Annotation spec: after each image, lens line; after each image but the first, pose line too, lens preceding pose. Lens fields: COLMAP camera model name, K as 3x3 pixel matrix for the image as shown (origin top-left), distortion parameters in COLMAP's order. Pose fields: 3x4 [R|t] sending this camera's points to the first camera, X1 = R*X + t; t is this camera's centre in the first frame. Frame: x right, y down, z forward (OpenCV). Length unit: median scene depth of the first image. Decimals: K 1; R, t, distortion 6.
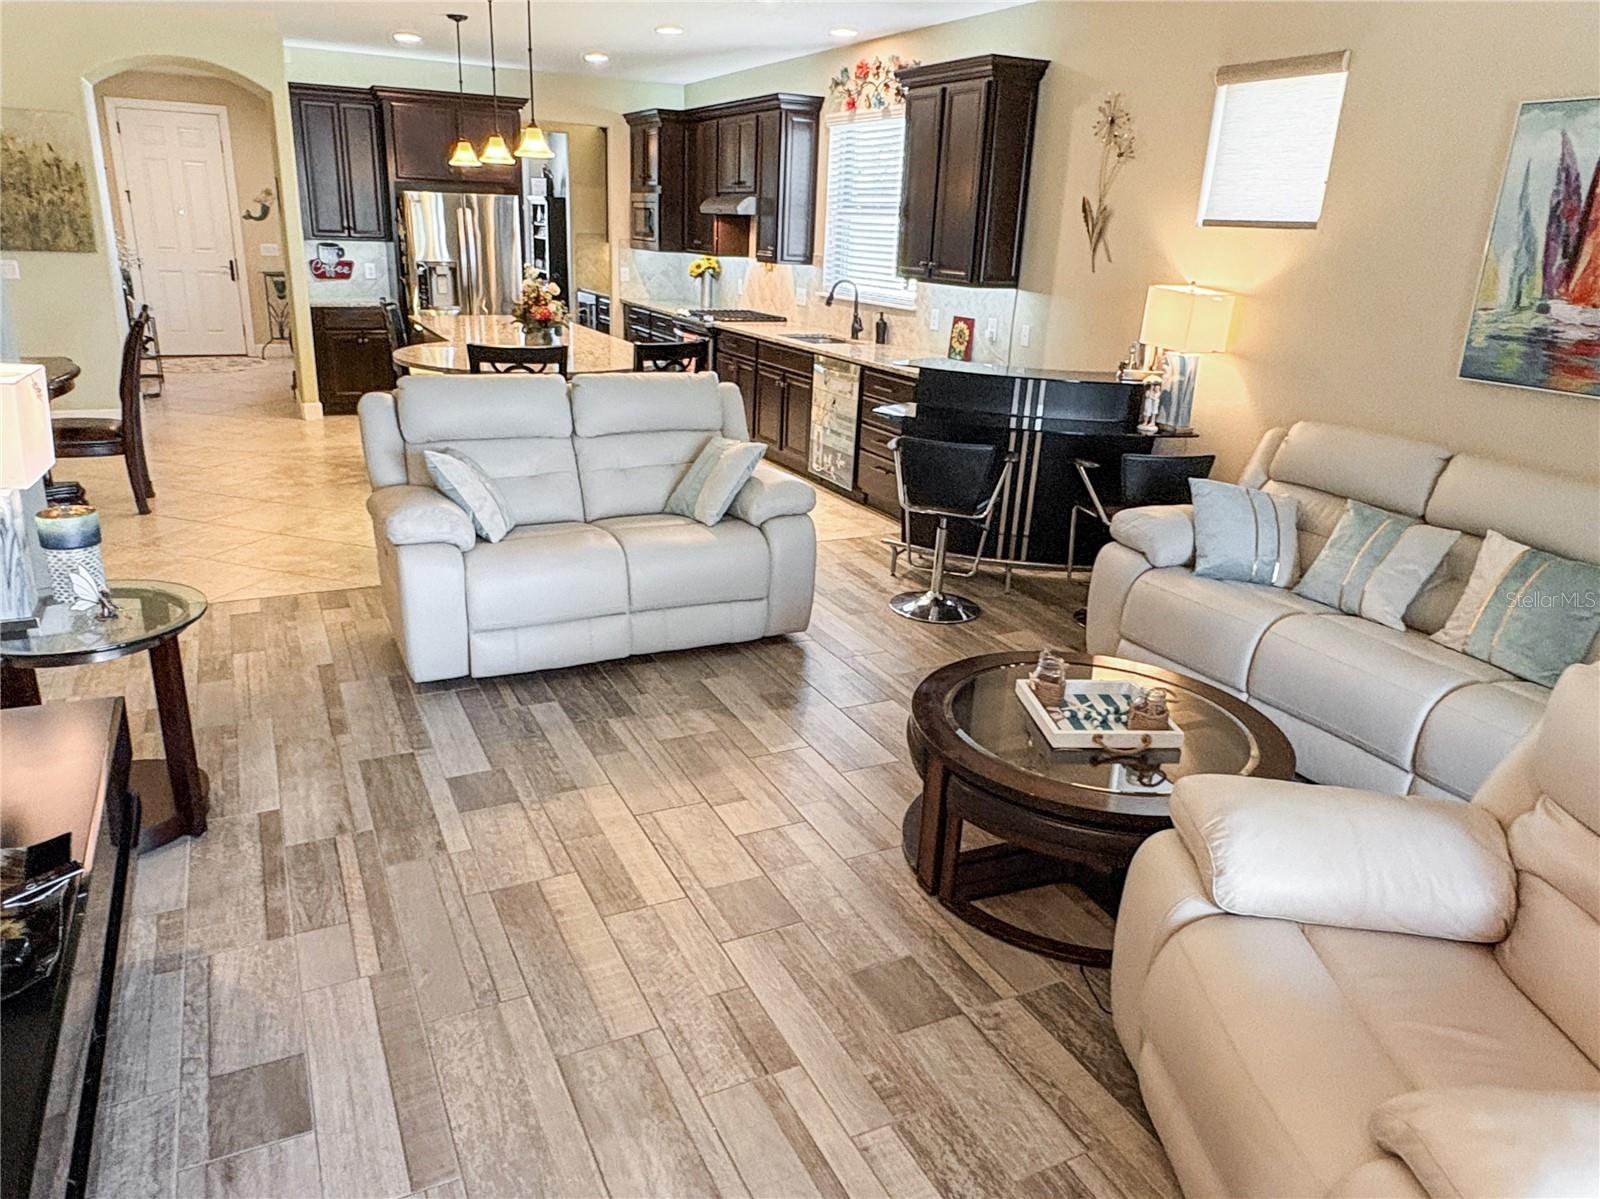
lens RADIAL K [[1104.7, 0, 793.2], [0, 1104.7, 606.6], [0, 0, 1]] dist [-0.000633, -0.001926]
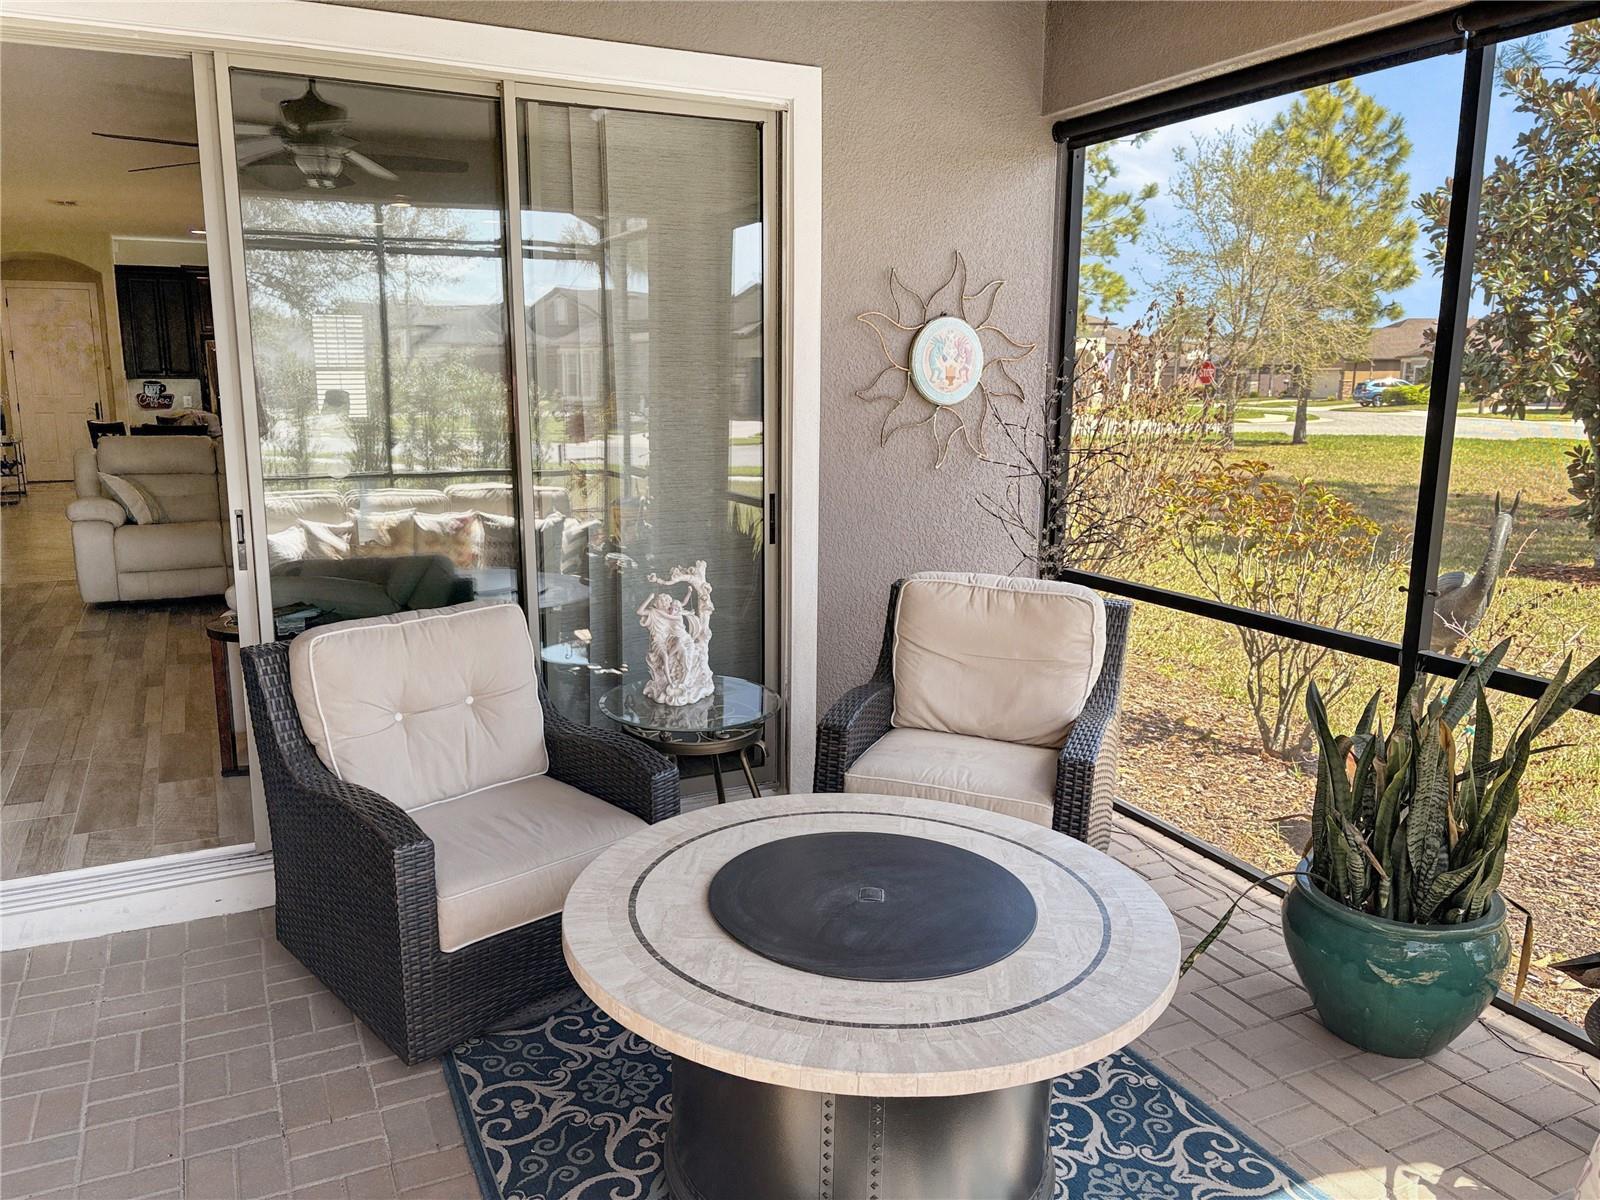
lens RADIAL K [[1215.8, 0, 800.2], [0, 1215.8, 600.8], [0, 0, 1]] dist [0.004640, 0.000843]
pose [[0.999413, -0.034096, 0.003210, 0.669603], [0.034188, 0.987830, -0.151735, 0.343298], [0.002003, 0.151756, 0.988416, -0.753928]]
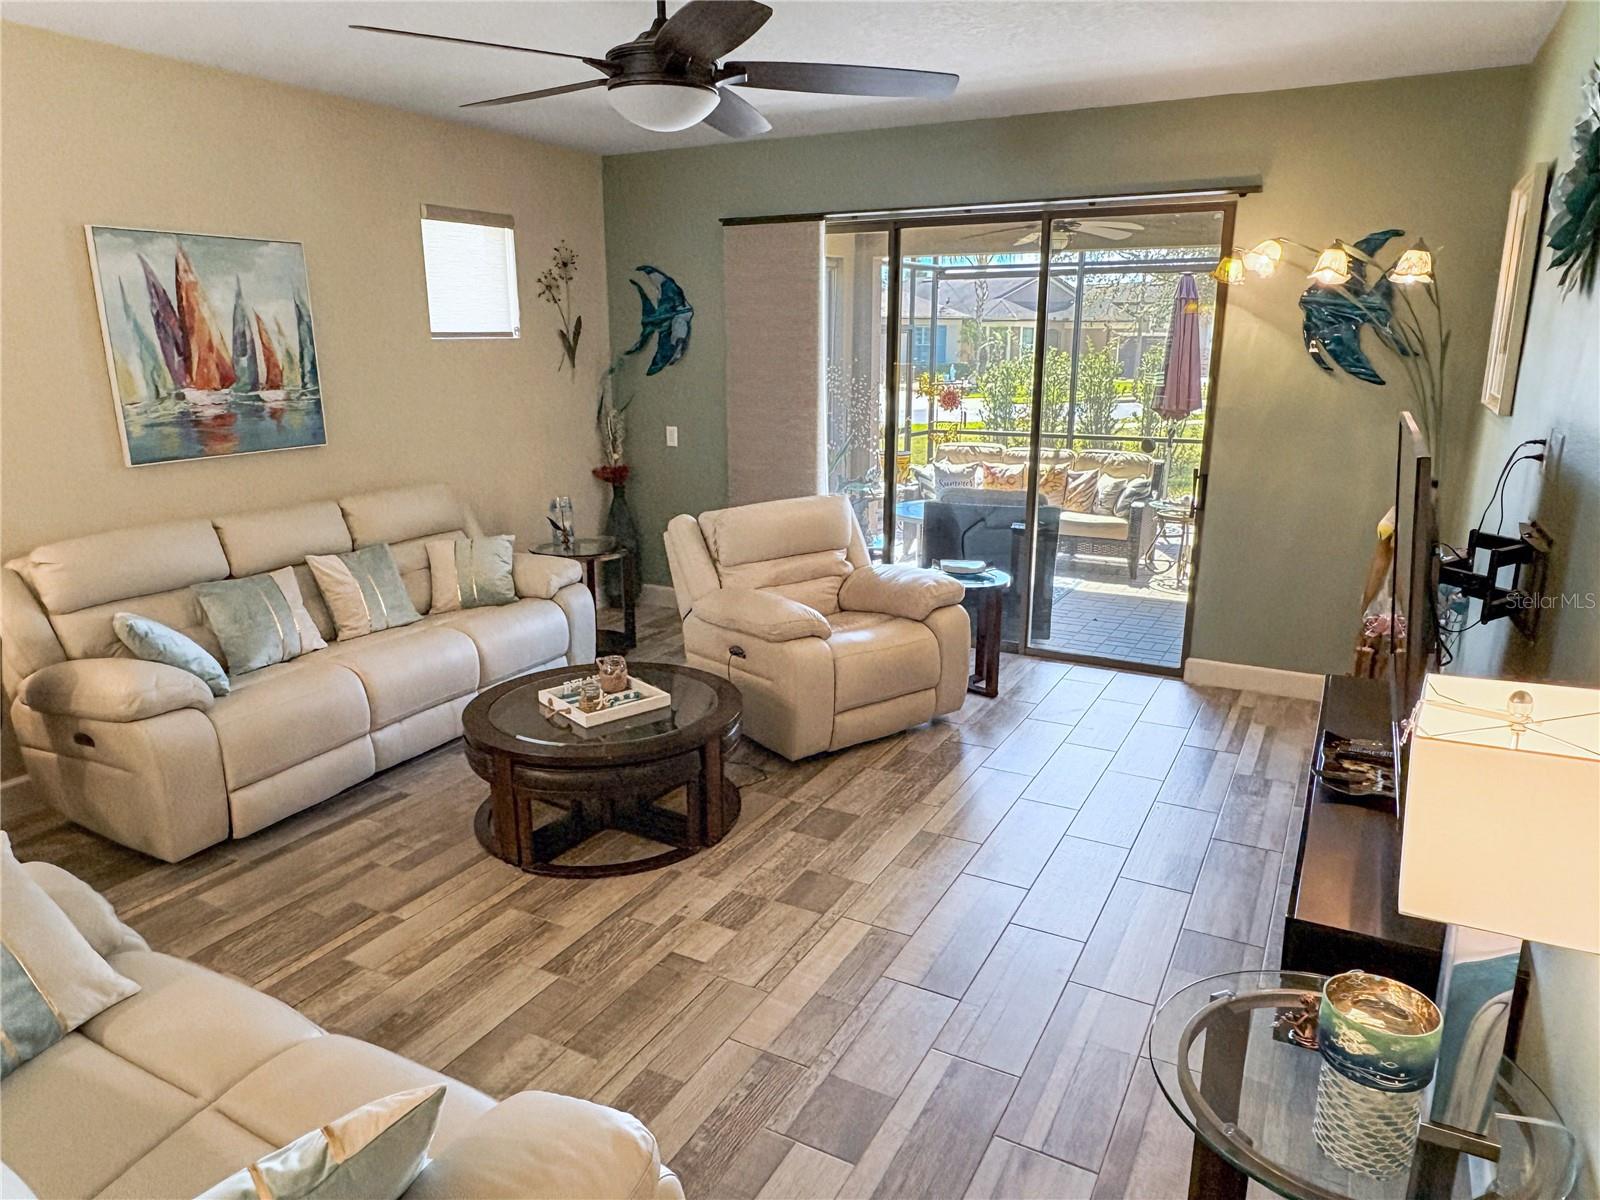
lens RADIAL K [[1025.4, 0, 798.6], [0, 1025.4, 597.7], [0, 0, 1]] dist [-0.012704, -0.003423]
pose [[-0.578640, -0.240539, 0.779305, -0.670448], [0.250077, 0.857165, 0.450255, -0.425236], [-0.776298, 0.455421, -0.435837, 1.083737]]
